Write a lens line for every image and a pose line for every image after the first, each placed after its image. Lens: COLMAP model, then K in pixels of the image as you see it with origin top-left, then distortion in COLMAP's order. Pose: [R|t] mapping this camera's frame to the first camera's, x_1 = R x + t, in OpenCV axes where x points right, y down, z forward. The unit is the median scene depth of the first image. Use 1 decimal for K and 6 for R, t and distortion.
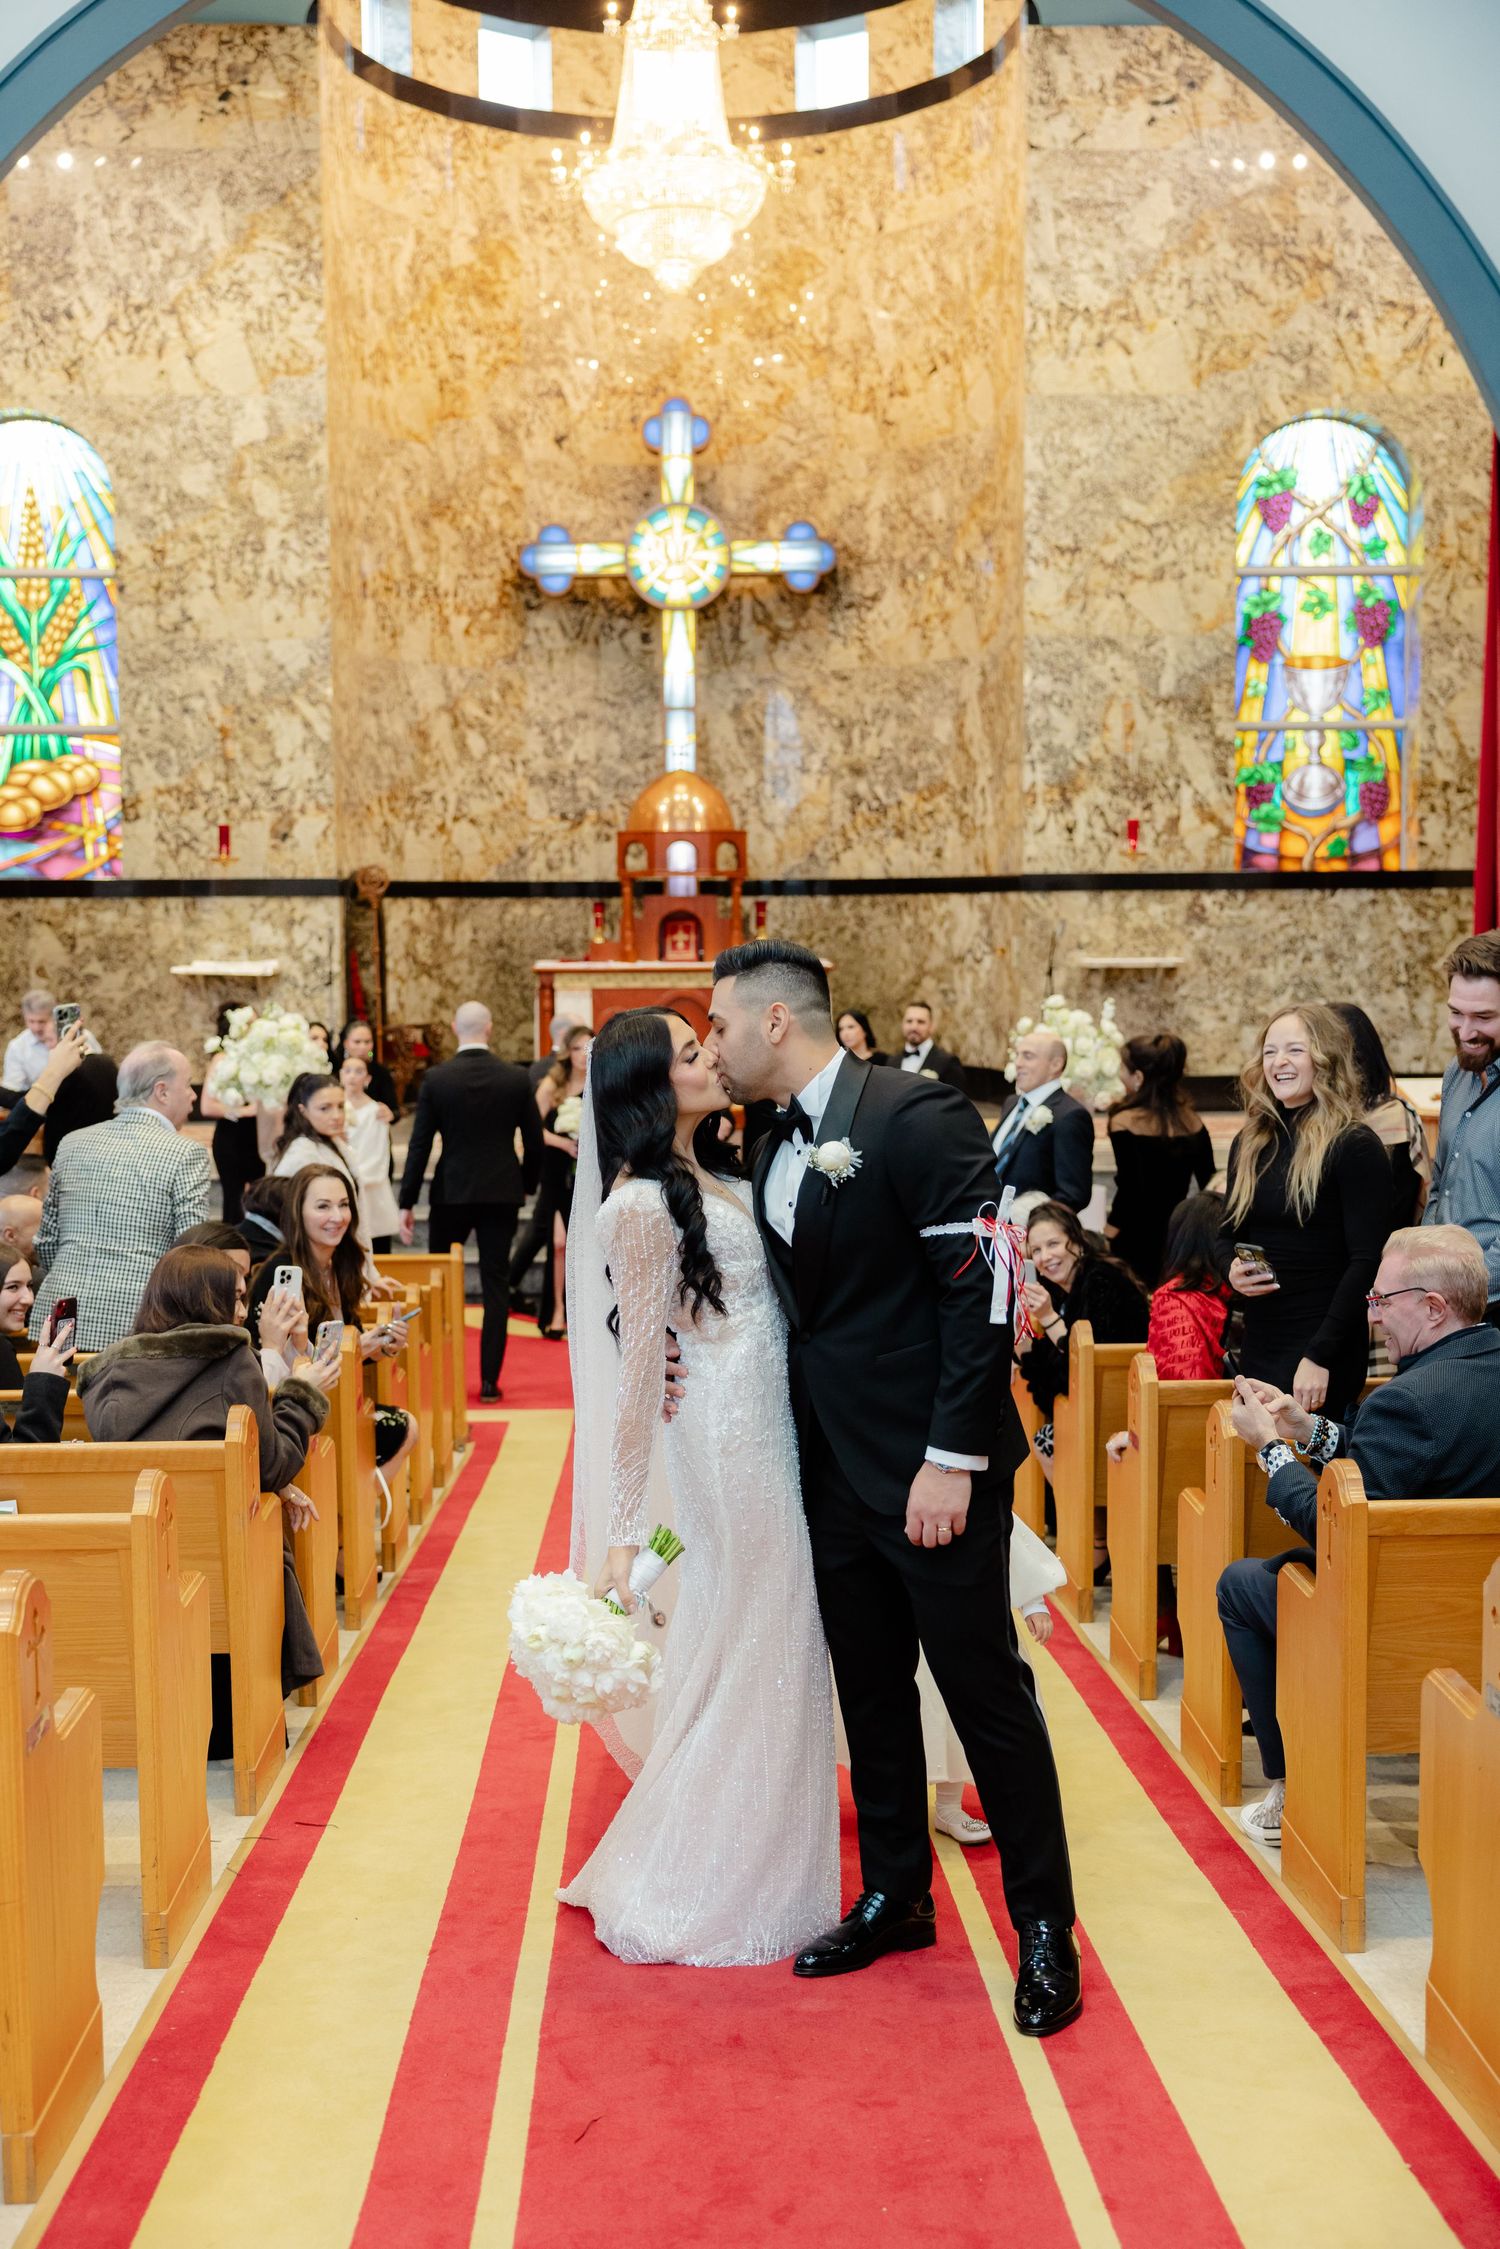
lens RADIAL K [[2610.1, 0, 735.8], [0, 2610.1, 1133.3], [0, 0, 1]] dist [0.018818, 0.010492]
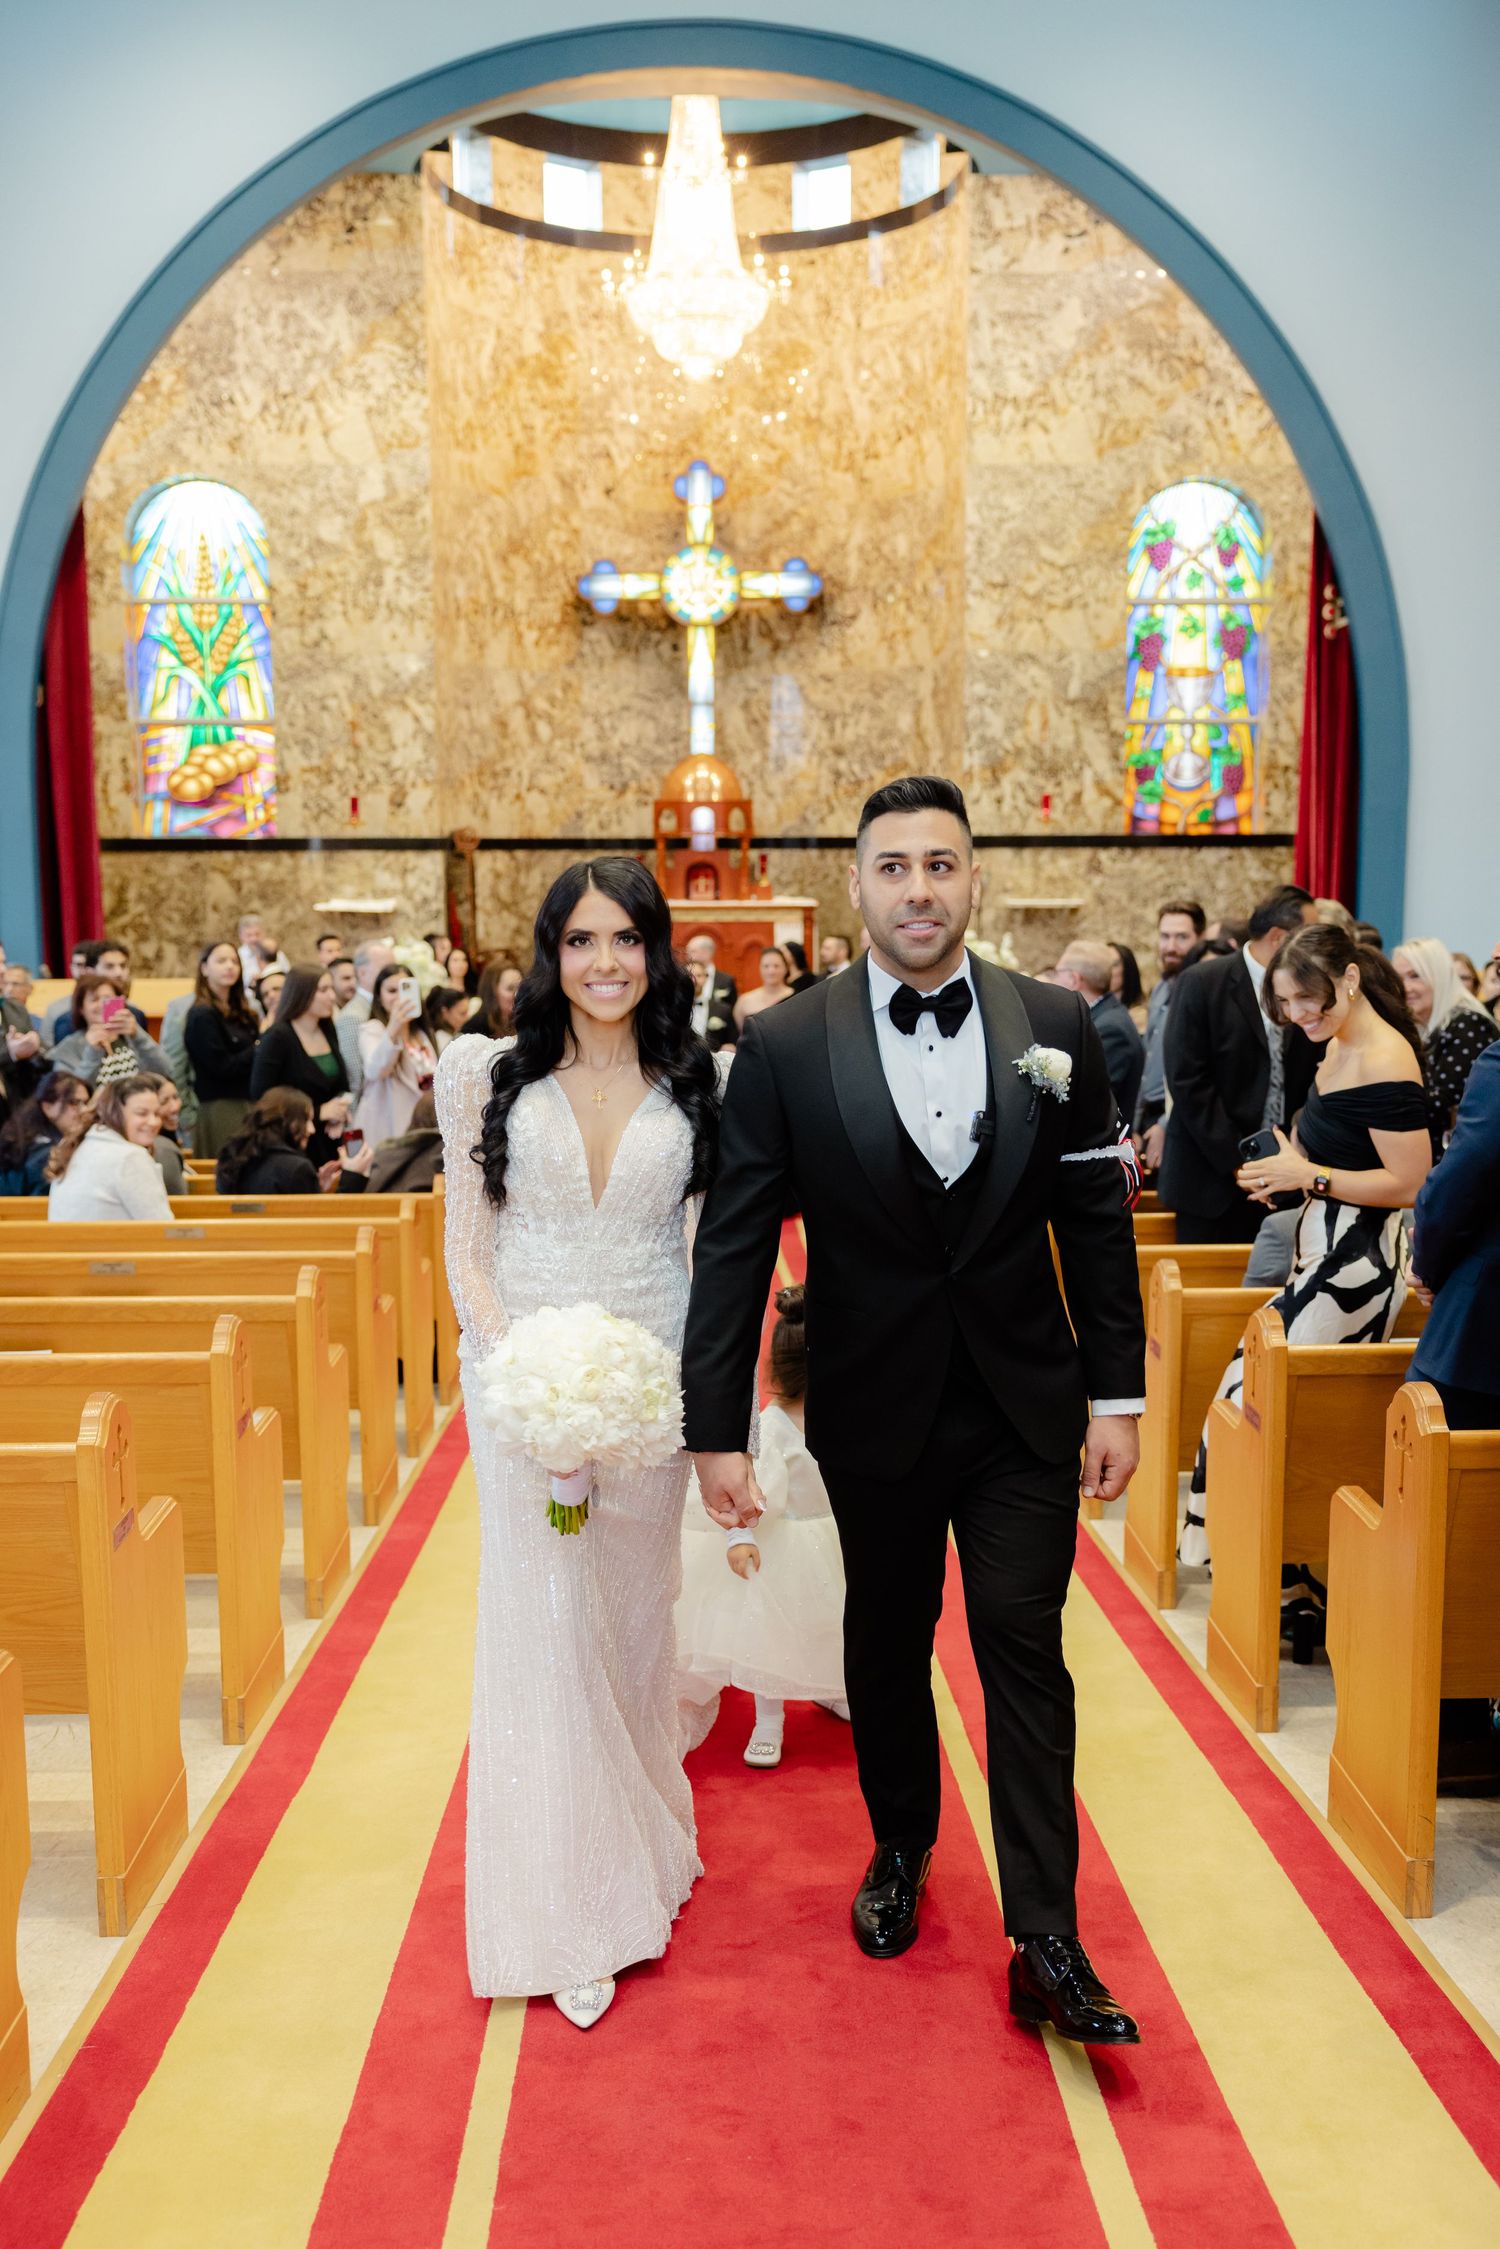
lens RADIAL K [[2231.1, 0, 756.8], [0, 2231.1, 1168.2], [0, 0, 1]] dist [0.008381, 0.025304]
pose [[0.999996, 0.002718, 0.001184, 0.005660], [-0.002783, 0.998224, 0.059500, 0.001148], [-0.001021, -0.059503, 0.998228, -0.127490]]
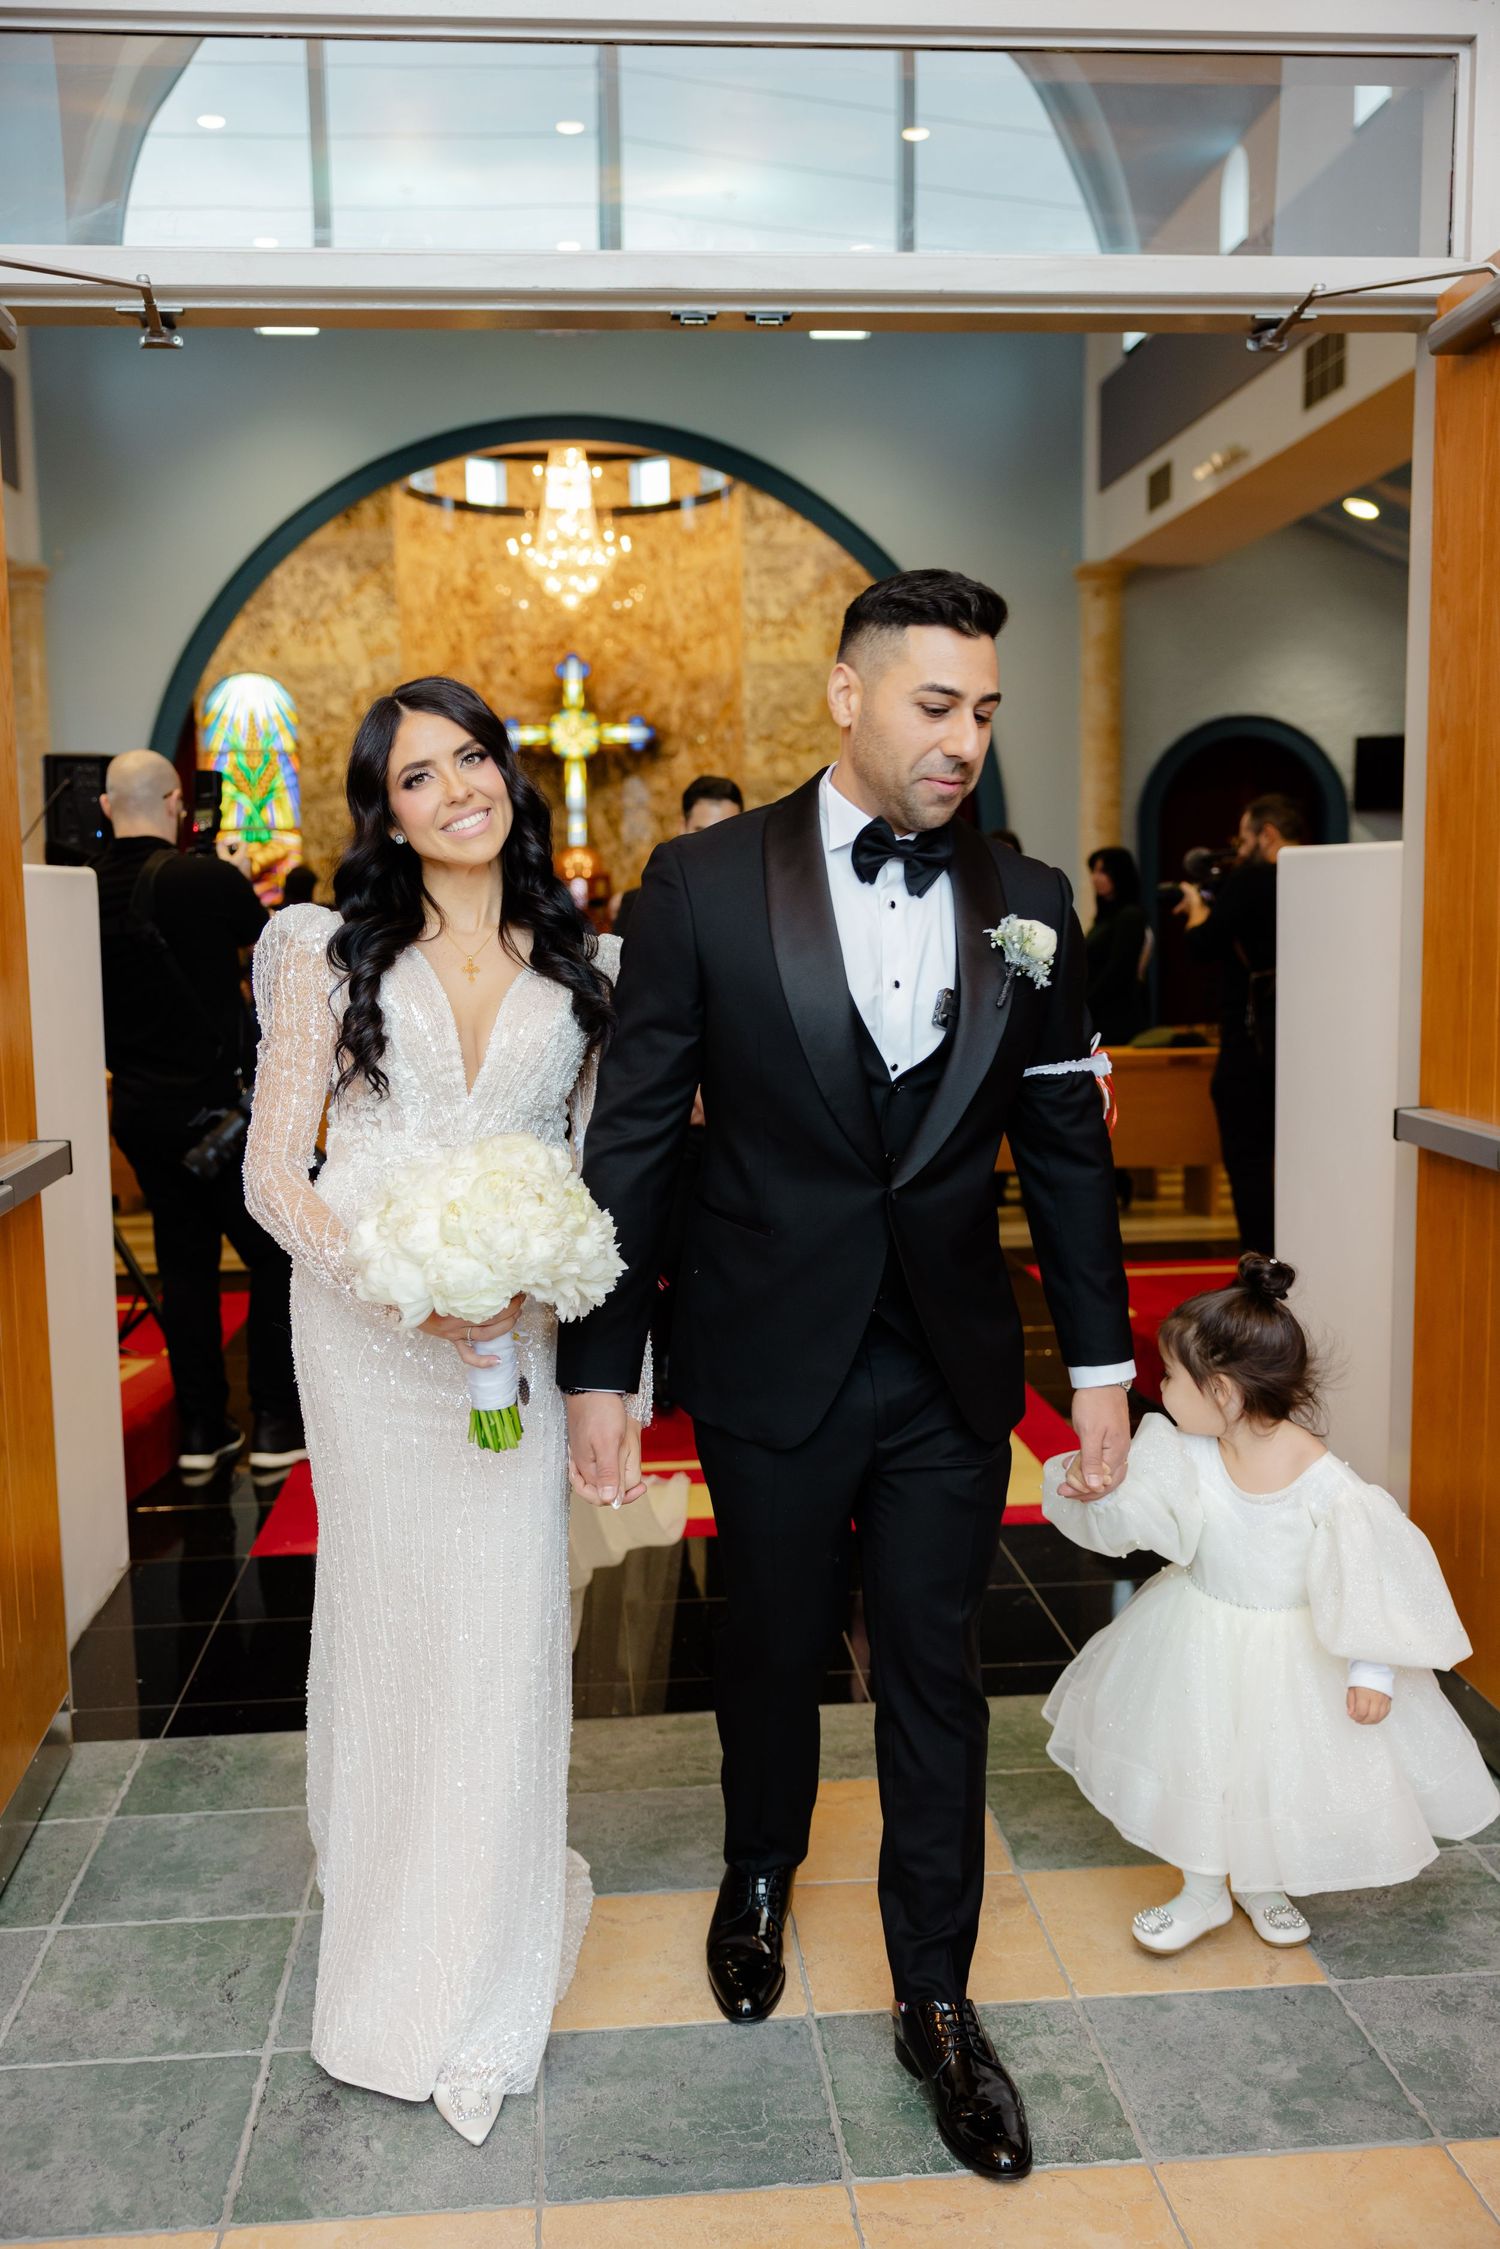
lens RADIAL K [[2020.6, 0, 751.1], [0, 2020.6, 1134.8], [0, 0, 1]] dist [-0.007993, 0.000276]
pose [[0.997845, -0.015742, 0.063692, 0.009660], [0.013678, 0.999371, 0.032707, 0.035030], [-0.064167, -0.031765, 0.997434, -0.577172]]
